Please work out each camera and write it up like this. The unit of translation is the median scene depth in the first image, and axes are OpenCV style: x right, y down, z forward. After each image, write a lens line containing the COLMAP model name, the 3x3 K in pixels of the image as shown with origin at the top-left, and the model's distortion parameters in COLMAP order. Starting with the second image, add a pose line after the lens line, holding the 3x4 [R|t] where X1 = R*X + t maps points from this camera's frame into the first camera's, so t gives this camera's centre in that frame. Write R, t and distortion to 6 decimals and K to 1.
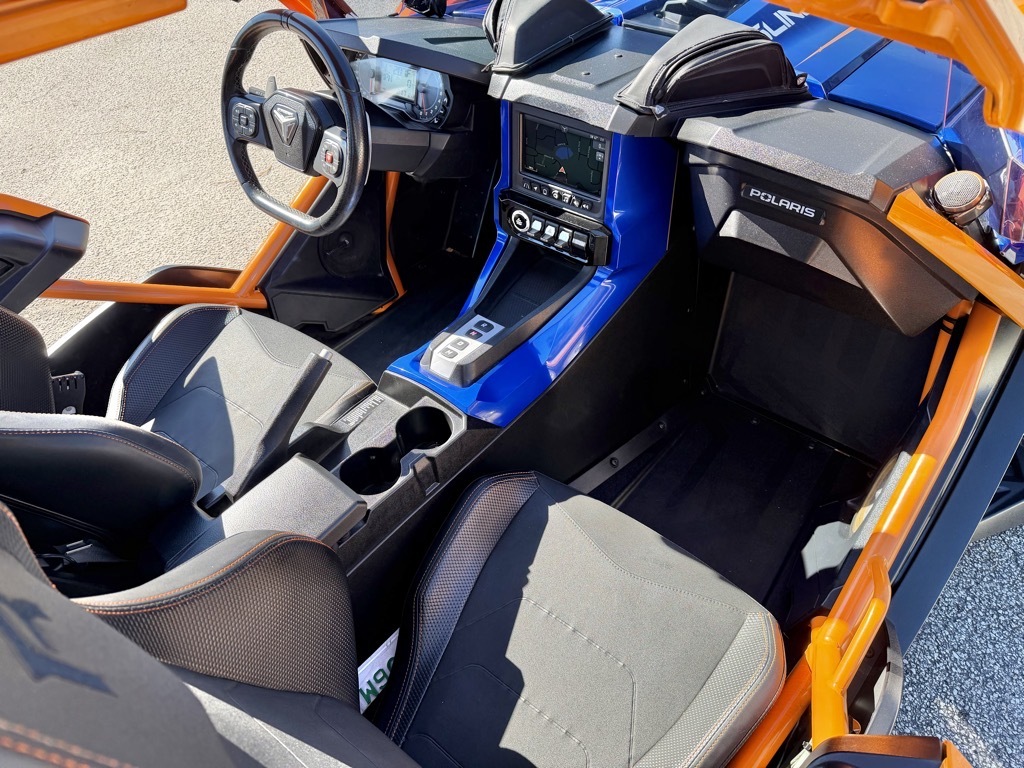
lens RADIAL K [[753.5, 0, 513.5], [0, 753.5, 391.2], [0, 0, 1]] dist [-0.014655, -0.007422]
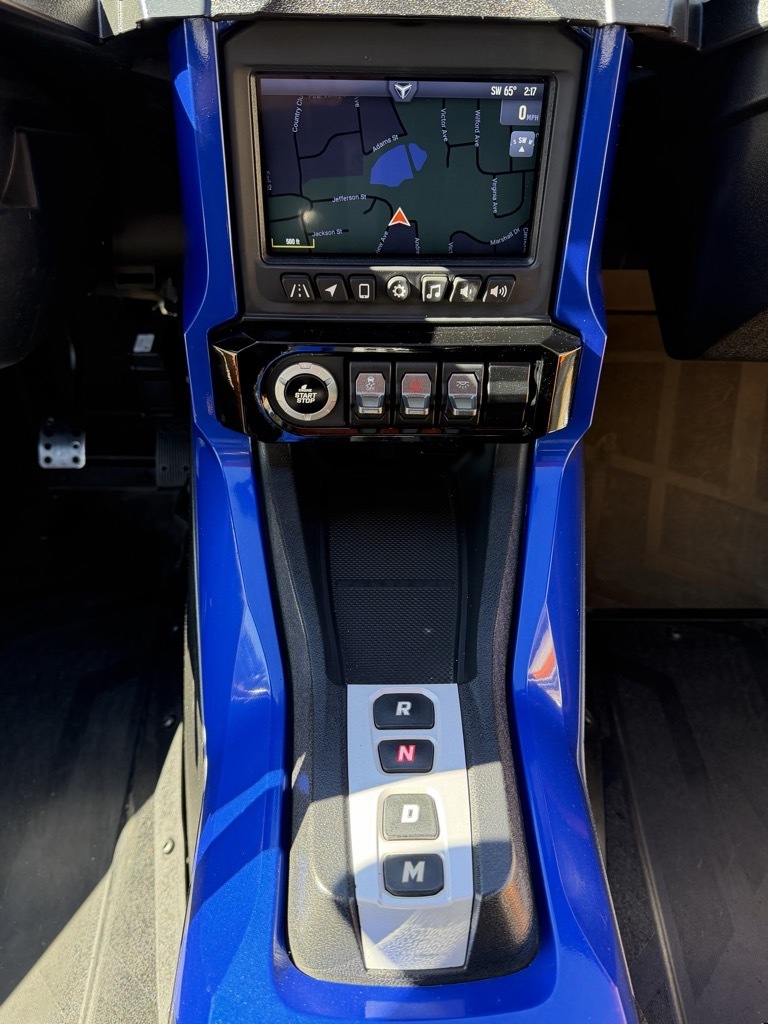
lens RADIAL K [[753.5, 0, 387.7], [0, 753.5, 503.2], [0, 0, 1]] dist [-0.014655, -0.007422]
pose [[0.762142, -0.323897, 0.560563, -0.188351], [0.412953, 0.910056, -0.035614, -0.155779], [-0.498608, 0.258629, 0.827346, 0.728169]]
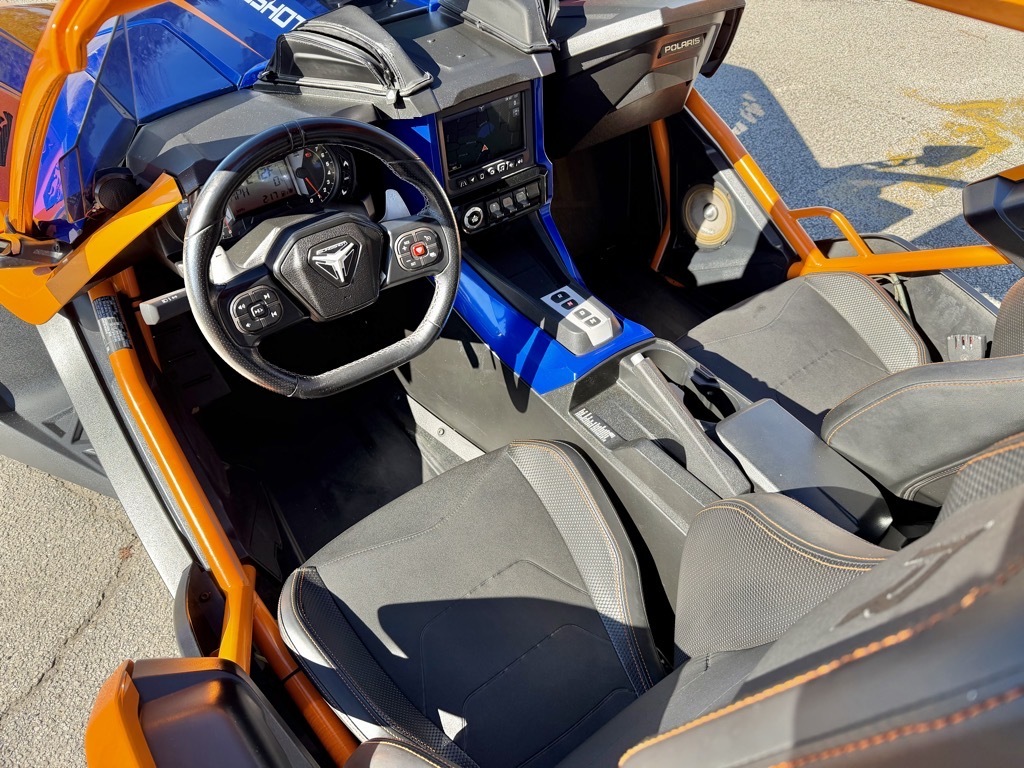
lens RADIAL K [[753.5, 0, 507.7], [0, 753.5, 383.0], [0, 0, 1]] dist [-0.014655, -0.007422]
pose [[0.268679, -0.657945, 0.703505, -0.868567], [0.678546, 0.647661, 0.346571, -0.419242], [-0.683658, 0.384244, 0.620458, 0.450537]]
